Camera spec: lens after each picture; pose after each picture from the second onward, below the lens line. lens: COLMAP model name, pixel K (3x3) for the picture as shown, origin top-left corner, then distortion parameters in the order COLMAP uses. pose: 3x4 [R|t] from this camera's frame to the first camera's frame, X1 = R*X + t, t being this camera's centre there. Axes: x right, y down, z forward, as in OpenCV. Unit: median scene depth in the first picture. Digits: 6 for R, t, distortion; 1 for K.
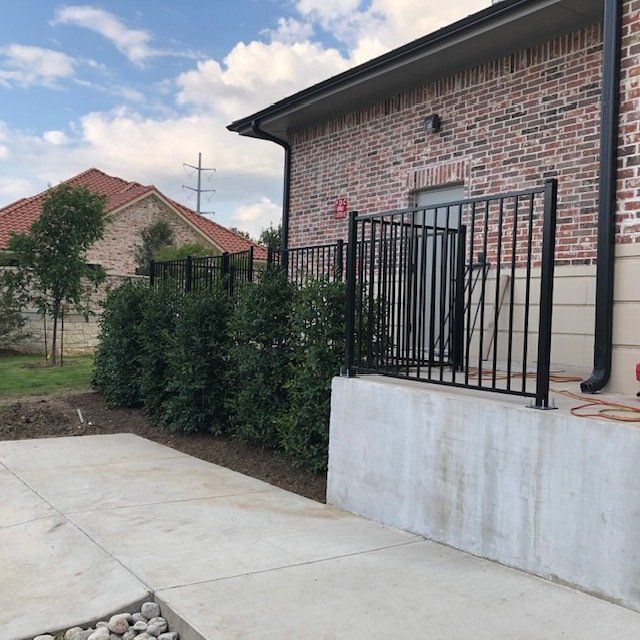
lens RADIAL K [[708.9, 0, 319.7], [0, 708.9, 349.2], [0, 0, 1]] dist [0.064014, -0.018473]
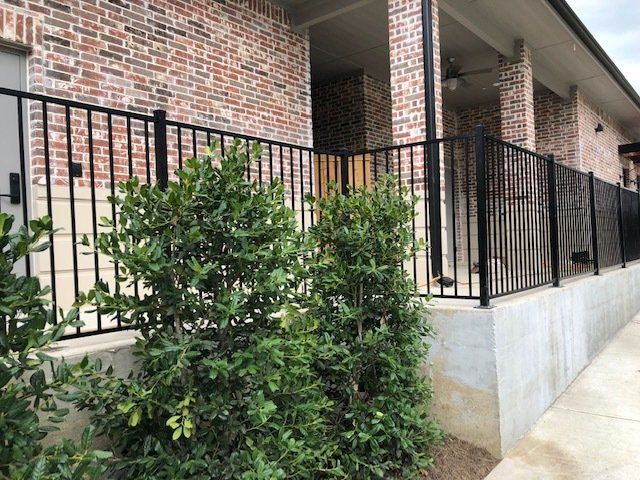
lens RADIAL K [[527.9, 0, 320.0], [0, 527.9, 240.0], [0, 0, 1]] dist [0.007903, -0.000514]
pose [[-0.285035, -0.014837, 0.958402, -0.338515], [0.067293, 0.997103, 0.035449, -0.057759], [-0.956152, 0.074598, -0.283211, 0.883329]]
